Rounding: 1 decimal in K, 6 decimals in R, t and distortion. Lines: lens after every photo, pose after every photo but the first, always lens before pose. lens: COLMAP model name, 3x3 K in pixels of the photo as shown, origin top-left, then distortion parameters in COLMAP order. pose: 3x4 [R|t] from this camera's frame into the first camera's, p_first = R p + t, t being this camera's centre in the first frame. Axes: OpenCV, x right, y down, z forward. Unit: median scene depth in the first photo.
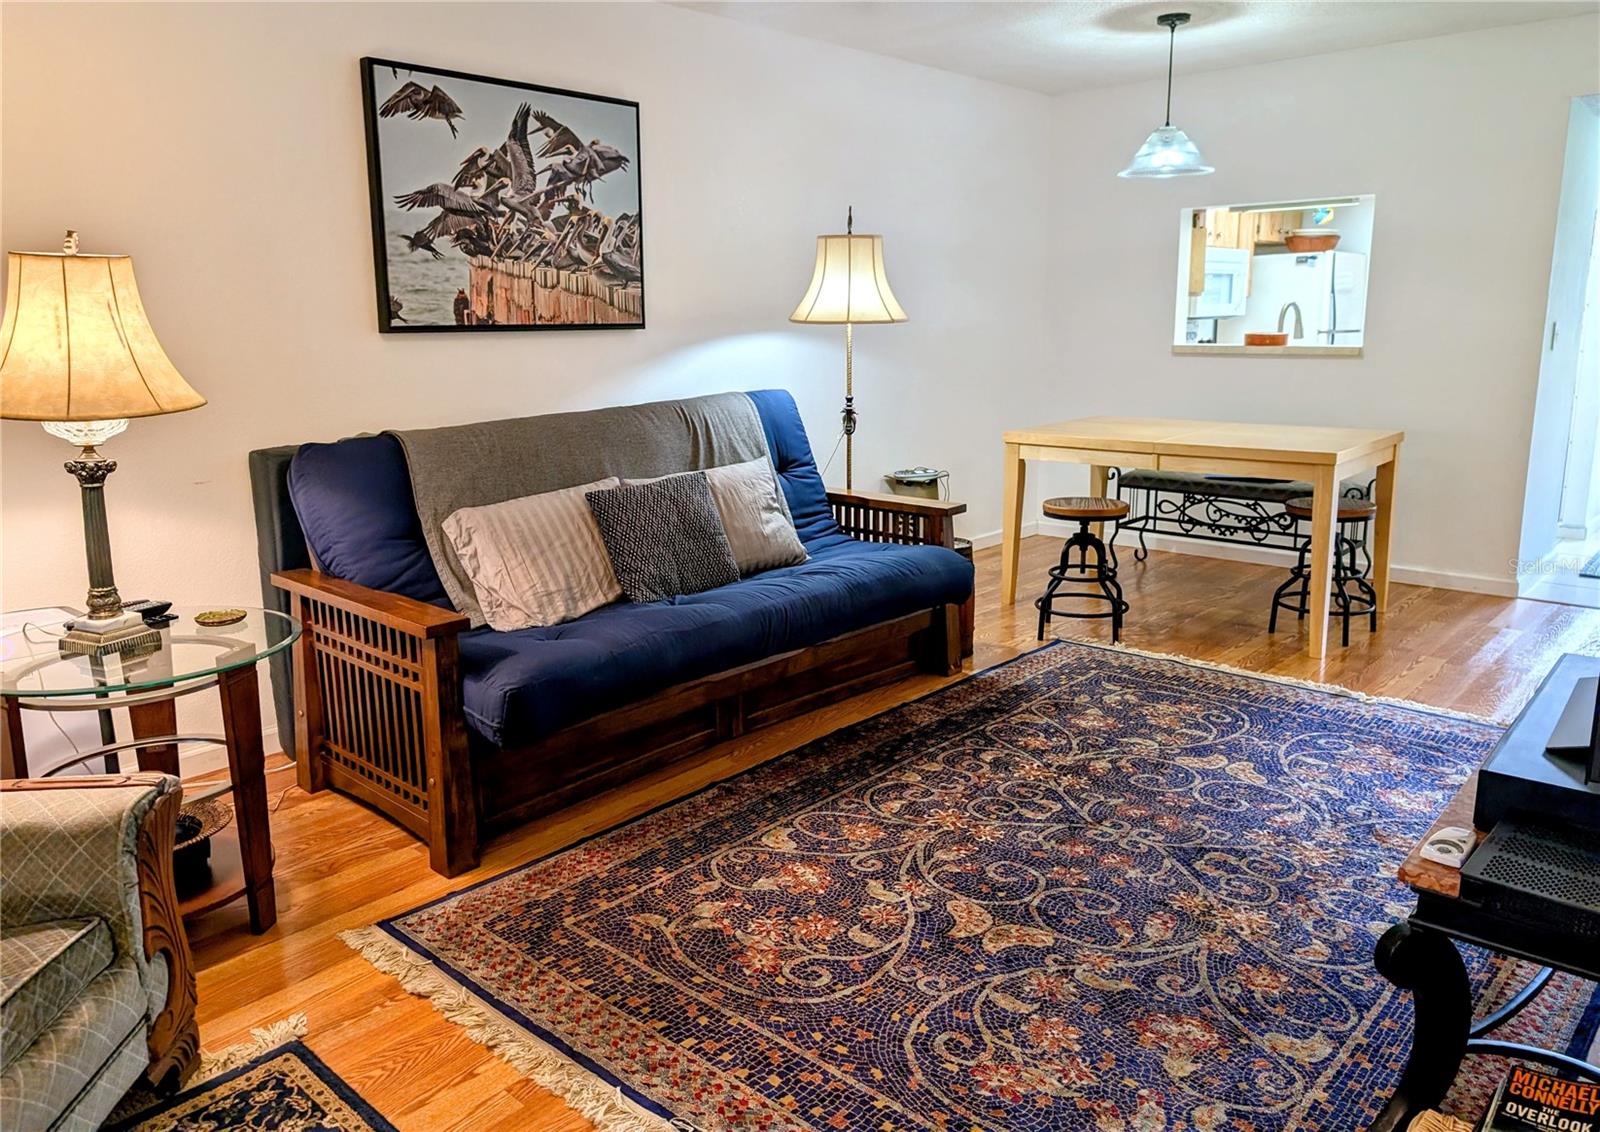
lens RADIAL K [[1141.6, 0, 777.5], [0, 1141.6, 546.5], [0, 0, 1]] dist [0.003446, -0.000393]
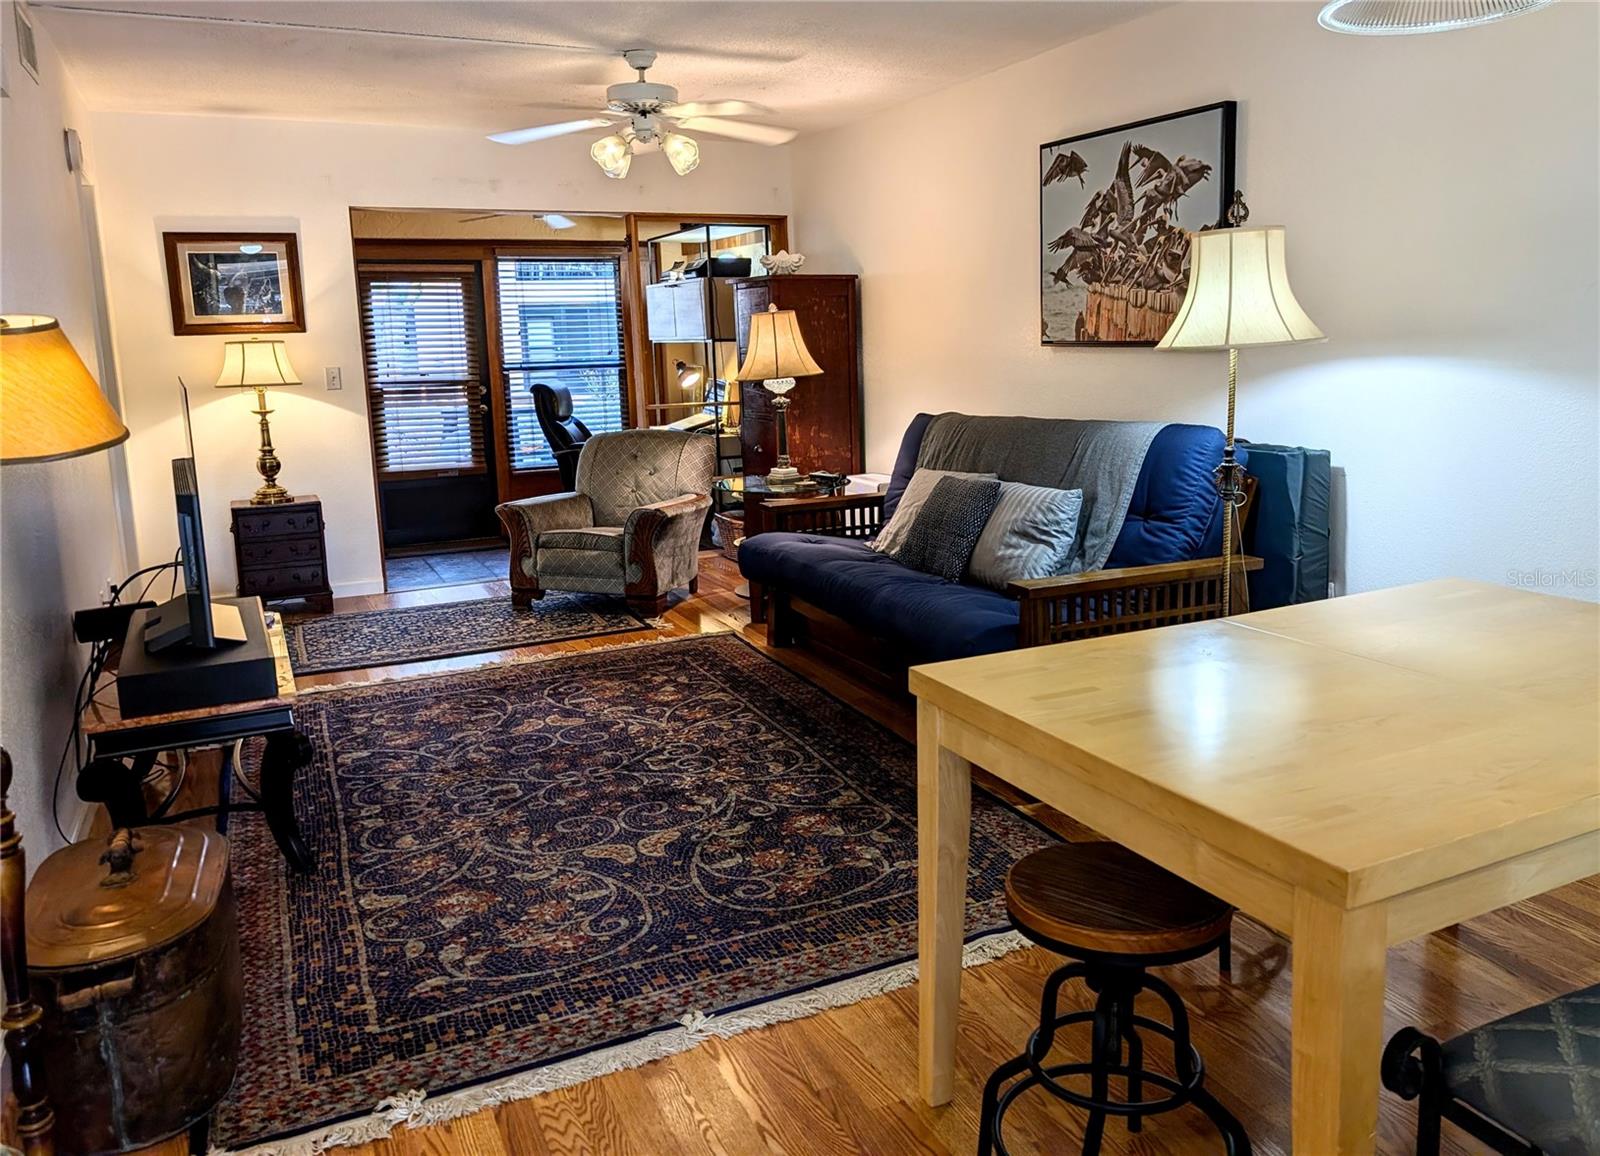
lens RADIAL K [[1224.7, 0, 872.6], [0, 1224.7, 529.6], [0, 0, 1]] dist [0.046842, -0.118746]
pose [[-0.345067, 0.172019, -0.922680, 1.024502], [-0.162628, 0.957234, 0.239282, -0.273322], [0.924381, 0.232622, -0.302335, 1.216766]]
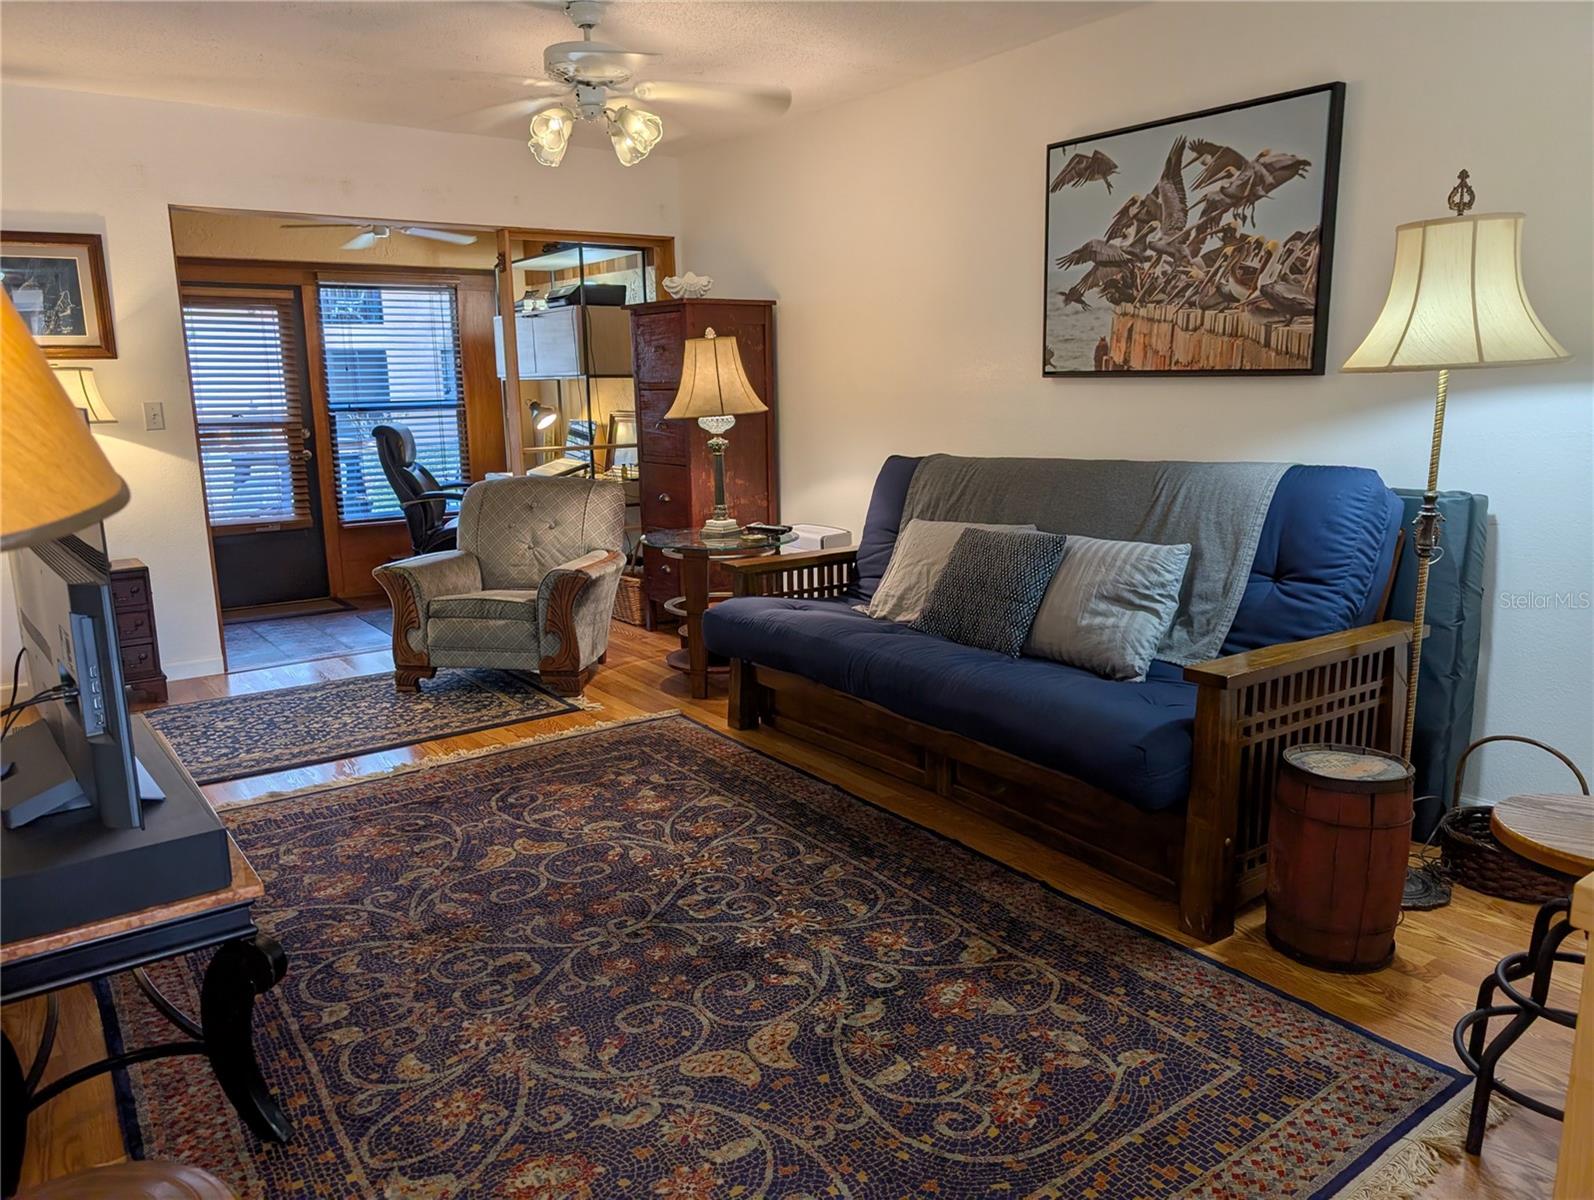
lens RADIAL K [[1149.6, 0, 797.0], [0, 1149.6, 600.0], [0, 0, 1]] dist [0.010242, -0.004740]
pose [[-0.197236, 0.202251, -0.959267, 0.836453], [-0.179737, 0.954442, 0.238190, -0.191188], [0.963739, 0.219395, -0.151898, 0.920906]]
